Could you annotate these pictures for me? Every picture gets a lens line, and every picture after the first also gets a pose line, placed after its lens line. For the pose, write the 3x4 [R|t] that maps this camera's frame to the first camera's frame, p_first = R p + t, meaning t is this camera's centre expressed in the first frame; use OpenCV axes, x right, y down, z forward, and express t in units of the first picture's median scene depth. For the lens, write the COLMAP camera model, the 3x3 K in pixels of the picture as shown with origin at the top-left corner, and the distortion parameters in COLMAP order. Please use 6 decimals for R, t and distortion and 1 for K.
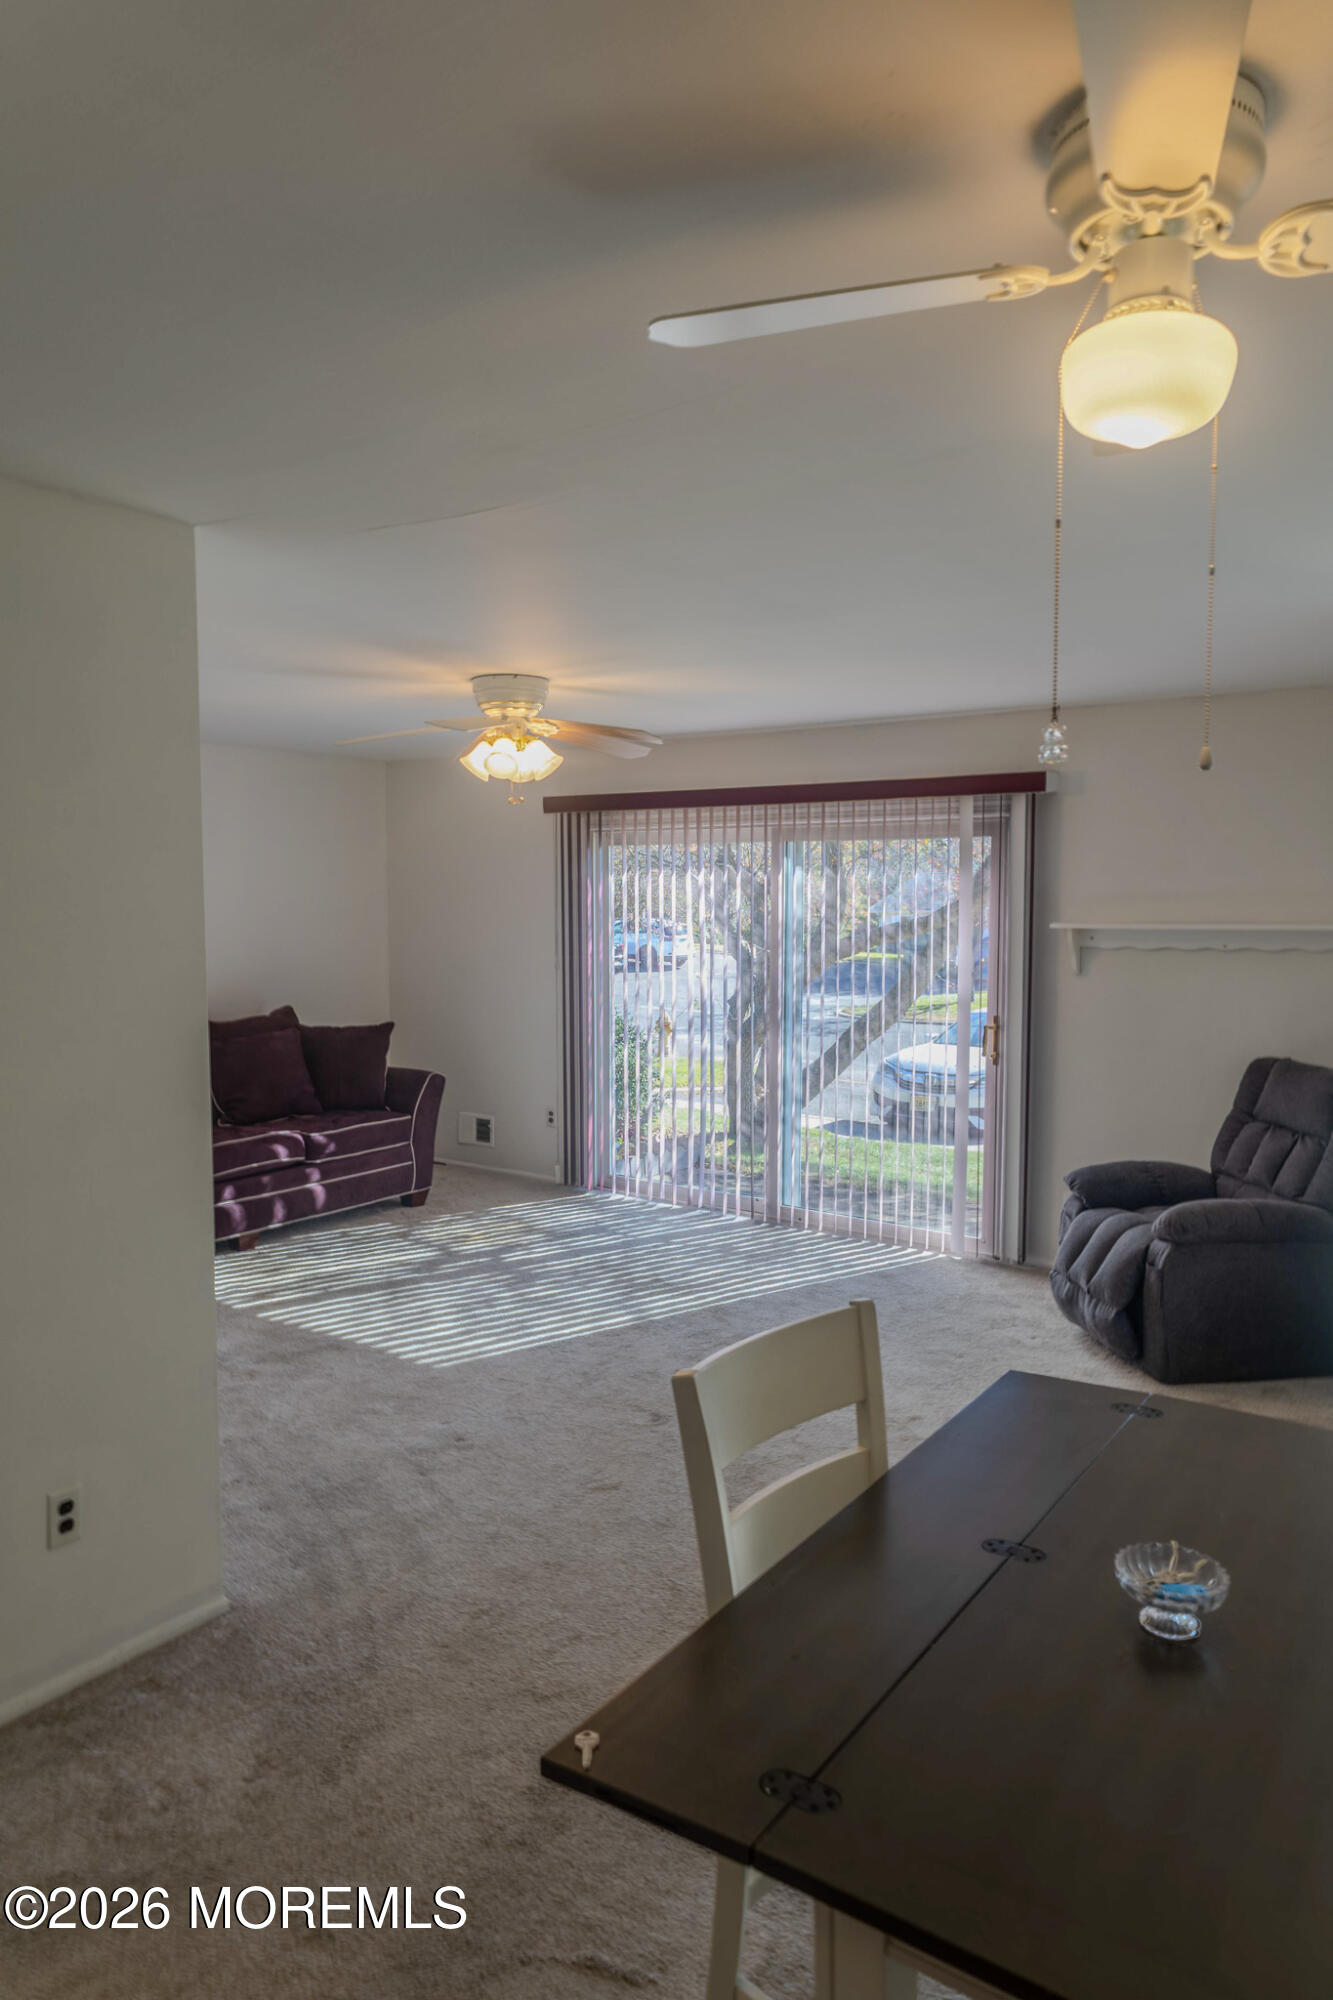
lens RADIAL K [[1265.2, 0, 671.2], [0, 1265.2, 1004.2], [0, 0, 1]] dist [-0.000011, 0.002088]
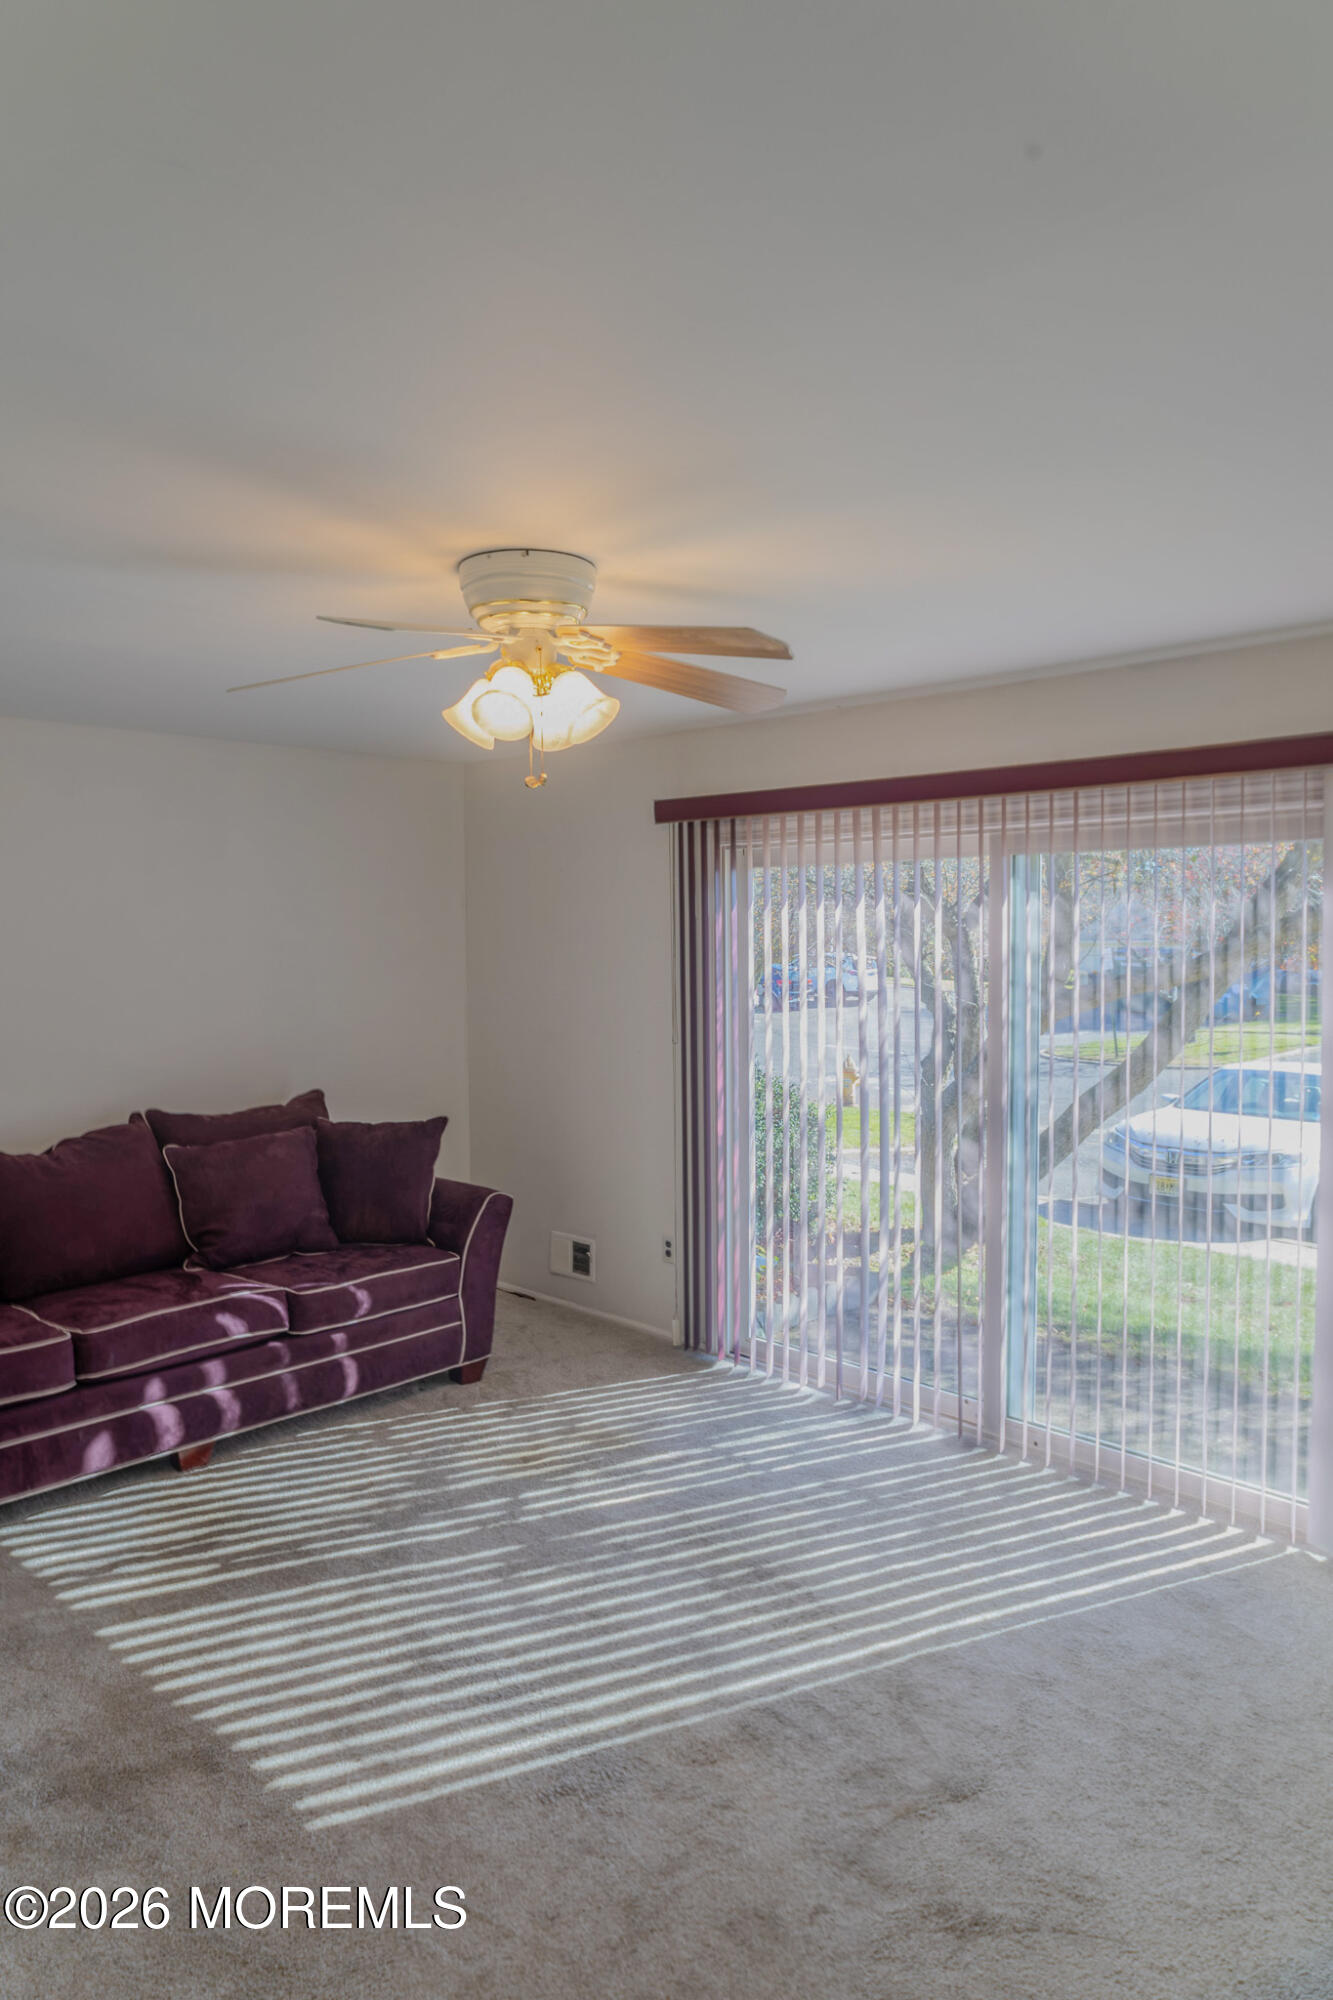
lens RADIAL K [[1265.2, 0, 659.2], [0, 1265.2, 993.9], [0, 0, 1]] dist [-0.000011, 0.002088]
pose [[0.987309, 0.000535, -0.158809, 0.015147], [-0.006193, 0.999364, -0.035131, -0.034144], [0.158690, 0.035668, 0.986684, 0.336644]]
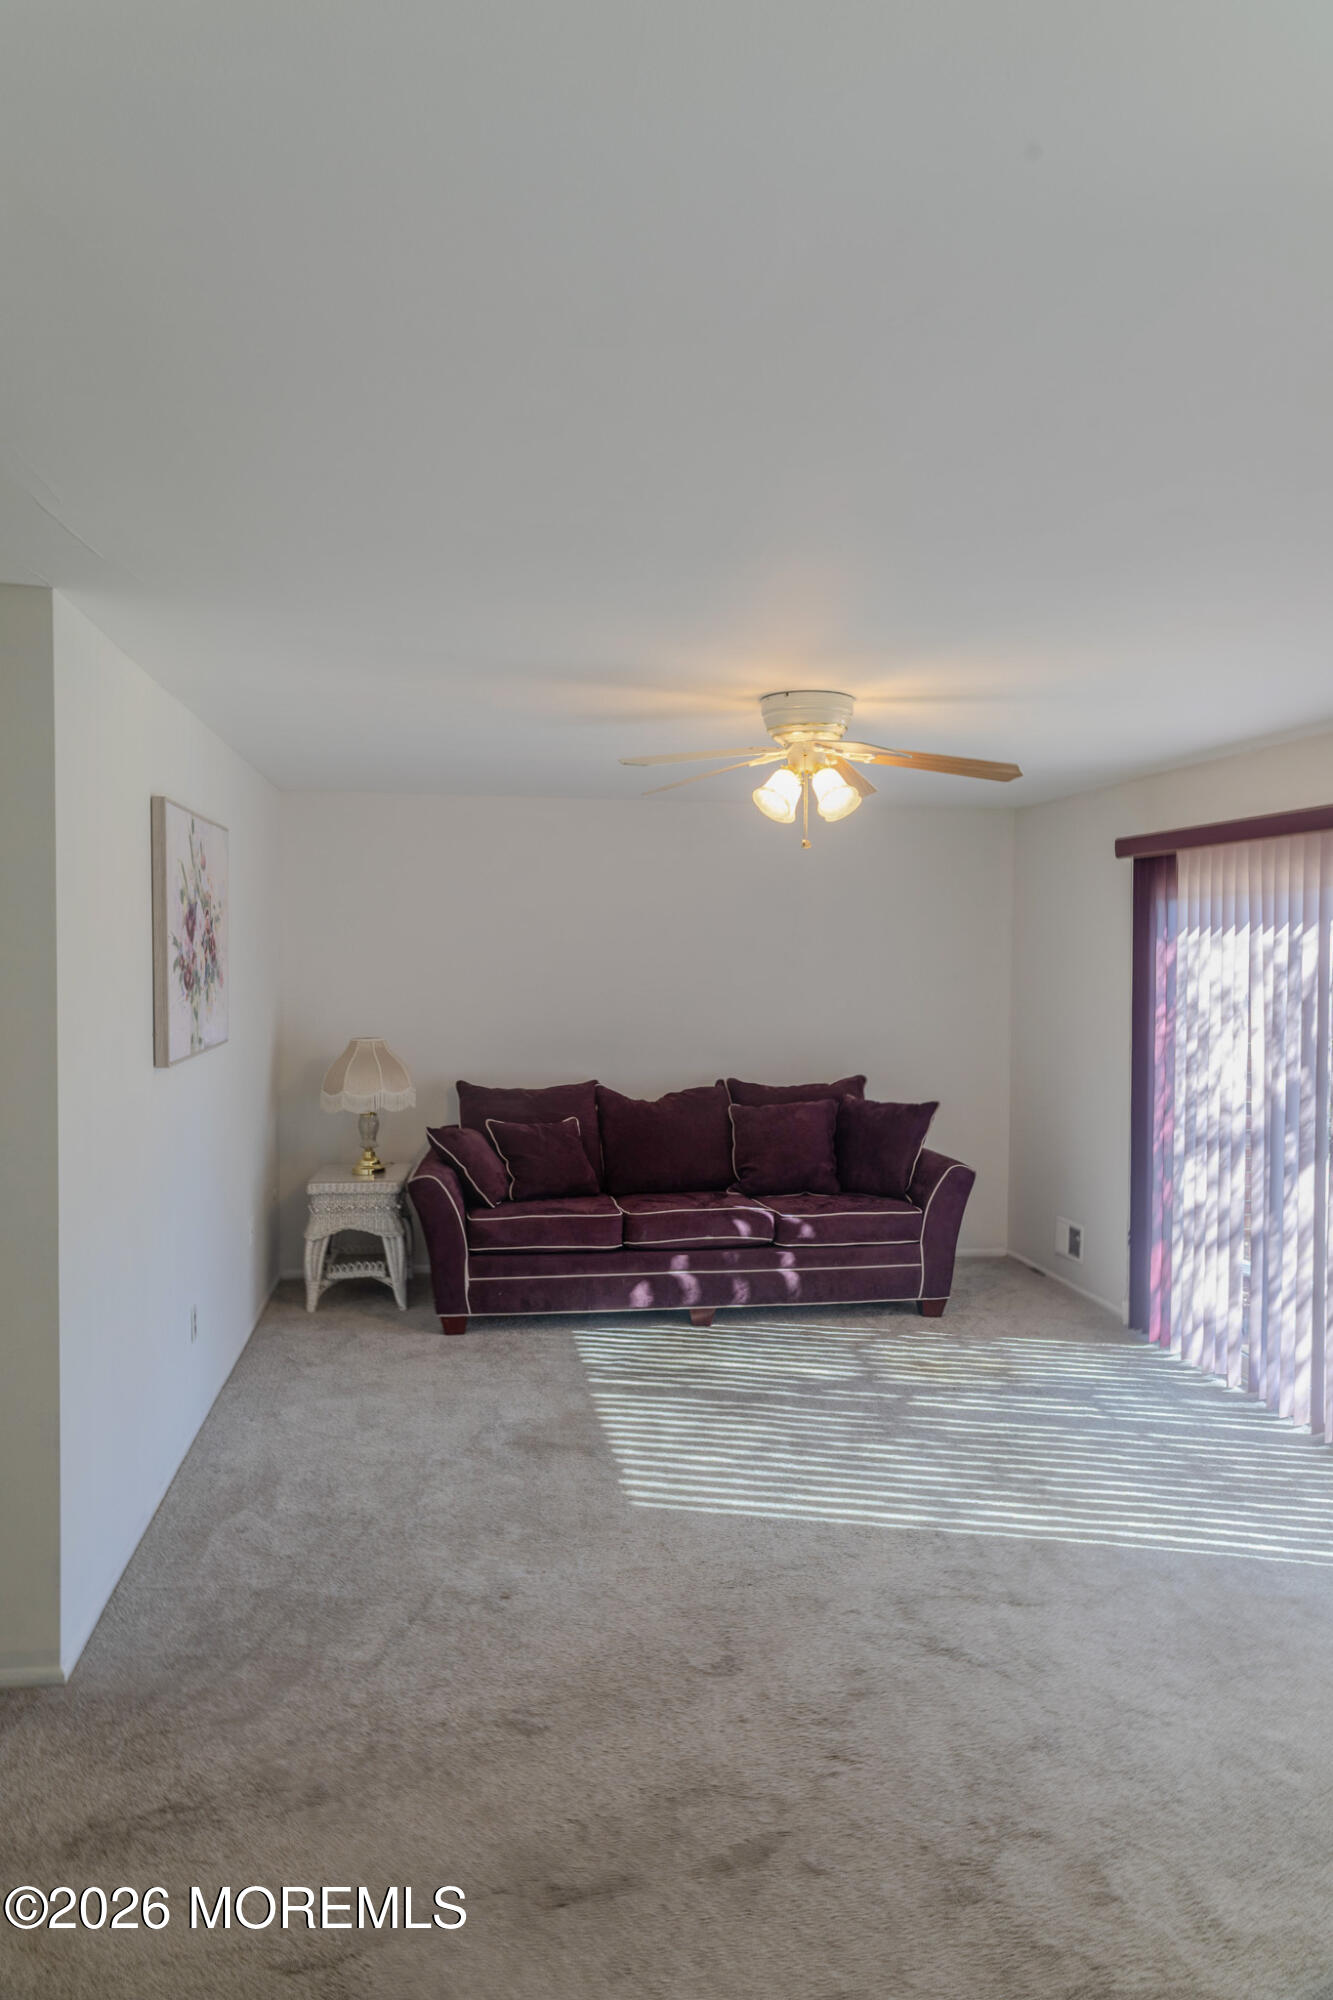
lens RADIAL K [[1265.2, 0, 705.4], [0, 1265.2, 999.8], [0, 0, 1]] dist [-0.000011, 0.002088]
pose [[0.721272, 0.030427, -0.691984, 0.298375], [-0.068275, 0.997293, -0.027313, -0.023849], [0.689279, 0.066946, 0.721396, 0.270260]]
